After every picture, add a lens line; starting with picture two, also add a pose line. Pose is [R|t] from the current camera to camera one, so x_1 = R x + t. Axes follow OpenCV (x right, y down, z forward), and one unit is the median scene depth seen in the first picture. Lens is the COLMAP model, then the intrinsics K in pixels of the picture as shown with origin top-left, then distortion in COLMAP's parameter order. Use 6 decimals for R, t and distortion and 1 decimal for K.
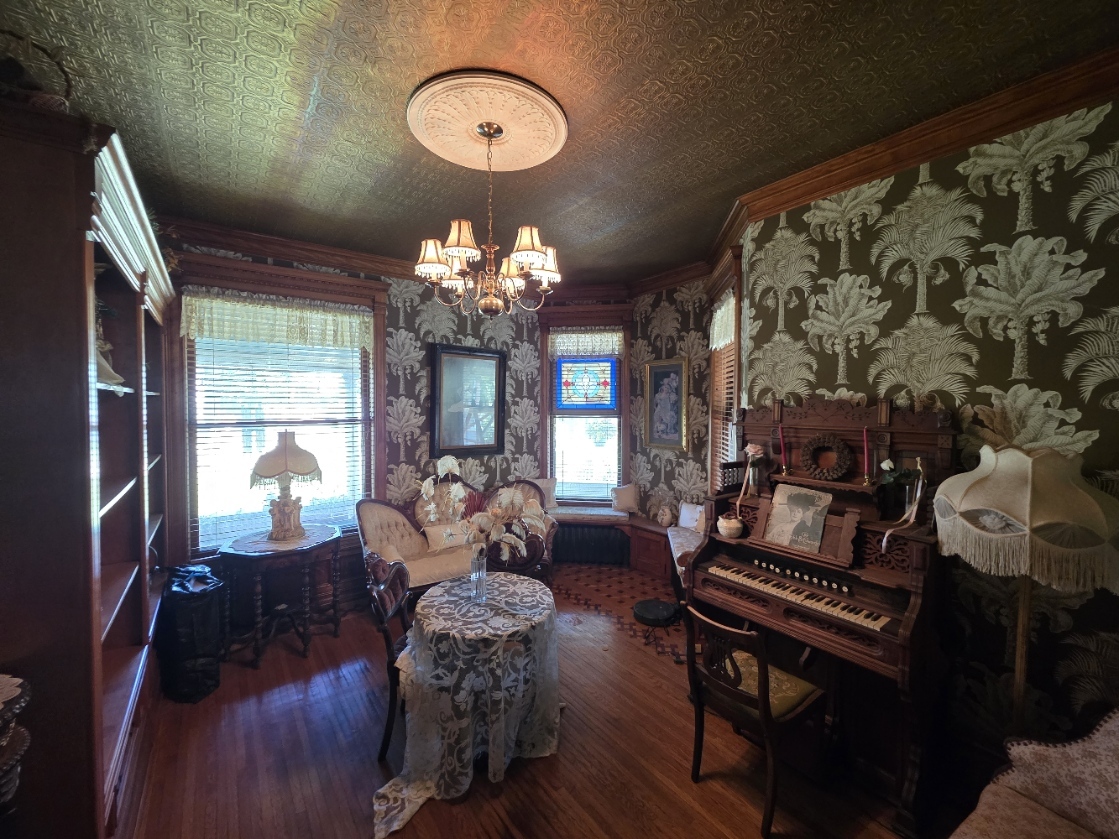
lens RADIAL K [[456.2, 0, 565.6], [0, 456.2, 418.7], [0, 0, 1]] dist [-0.002425, -0.000012]
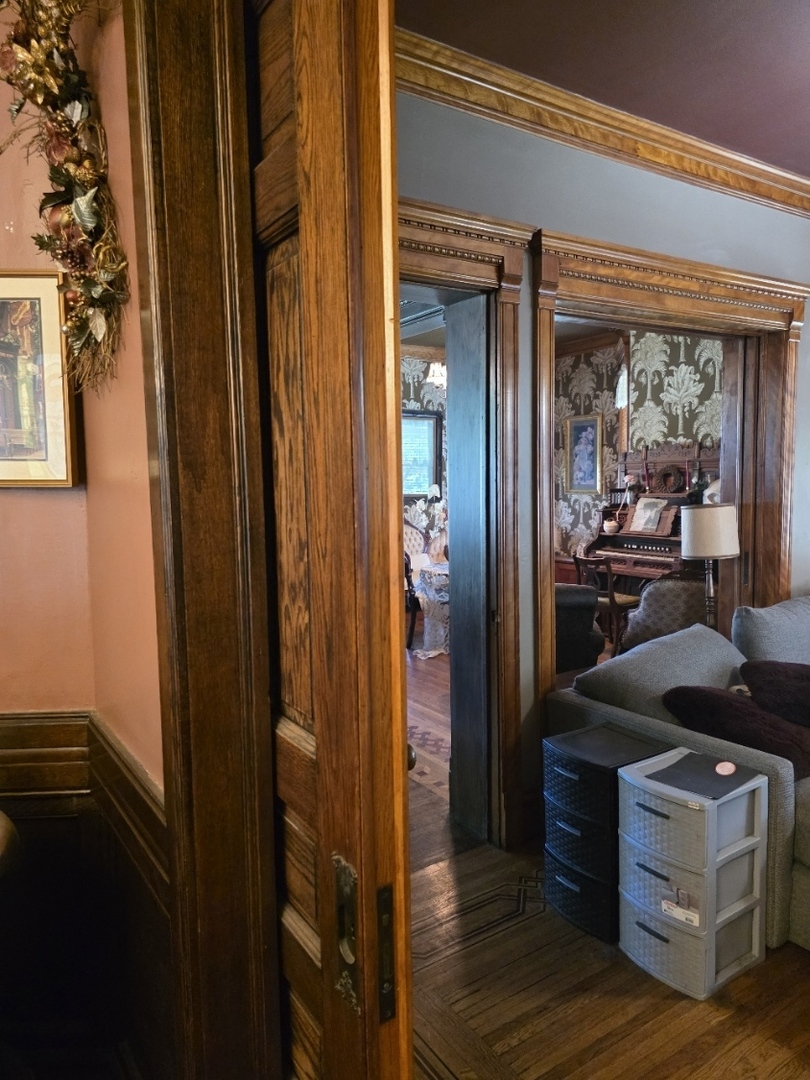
lens RADIAL K [[720.5, 0, 395.7], [0, 720.5, 536.4], [0, 0, 1]] dist [0.026406, -0.000041]
pose [[0.995243, -0.012795, -0.096577, -0.129683], [0.018057, 0.998388, 0.053807, 0.111320], [0.095733, -0.055295, 0.993870, -1.426997]]
